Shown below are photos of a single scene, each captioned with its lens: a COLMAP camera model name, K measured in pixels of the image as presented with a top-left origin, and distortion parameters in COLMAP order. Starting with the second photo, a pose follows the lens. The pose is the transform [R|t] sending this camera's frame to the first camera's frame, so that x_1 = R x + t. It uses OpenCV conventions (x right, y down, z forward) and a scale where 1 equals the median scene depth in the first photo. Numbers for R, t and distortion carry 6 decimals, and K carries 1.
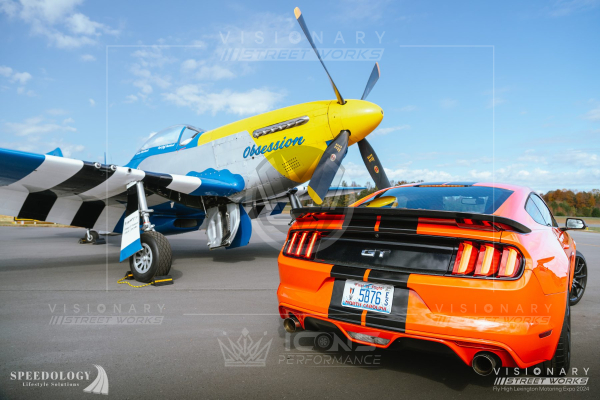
lens RADIAL K [[437.3, 0, 311.2], [0, 437.3, 199.7], [0, 0, 1]] dist [0.004360, -0.003057]
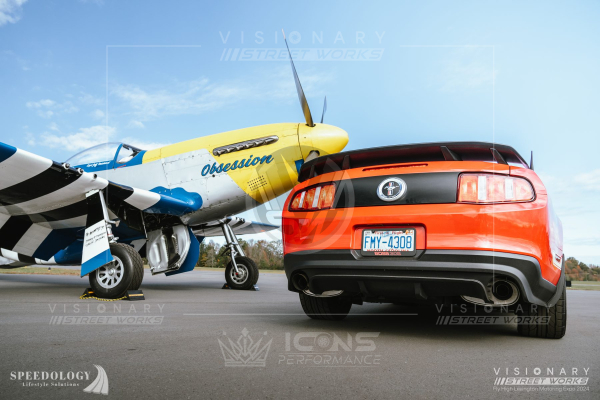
lens RADIAL K [[451.4, 0, 297.2], [0, 451.4, 222.9], [0, 0, 1]] dist [-0.010492, -0.001637]
pose [[0.959788, 0.026040, 0.279515, -0.239773], [-0.003547, 0.996734, -0.080674, 0.092577], [-0.280703, 0.076439, 0.956746, -0.007614]]
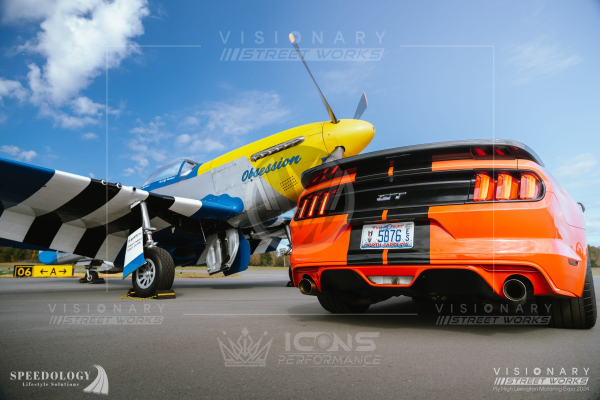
lens RADIAL K [[415.7, 0, 300.0], [0, 415.7, 200.0], [0, 0, 1]] dist [-0.001983, -0.000188]
pose [[0.999385, -0.034359, 0.007035, -0.026668], [0.035017, 0.988756, -0.145381, 0.102454], [-0.001961, 0.145538, 0.989351, 0.024900]]
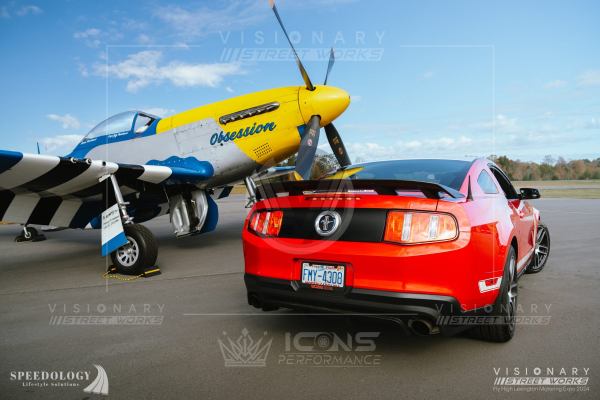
lens RADIAL K [[445.3, 0, 302.3], [0, 445.3, 208.8], [0, 0, 1]] dist [0.007897, 0.001175]
pose [[0.983021, -0.063553, 0.172133, -0.140435], [0.050989, 0.995768, 0.076457, -0.017304], [-0.176264, -0.066382, 0.982102, -0.053211]]
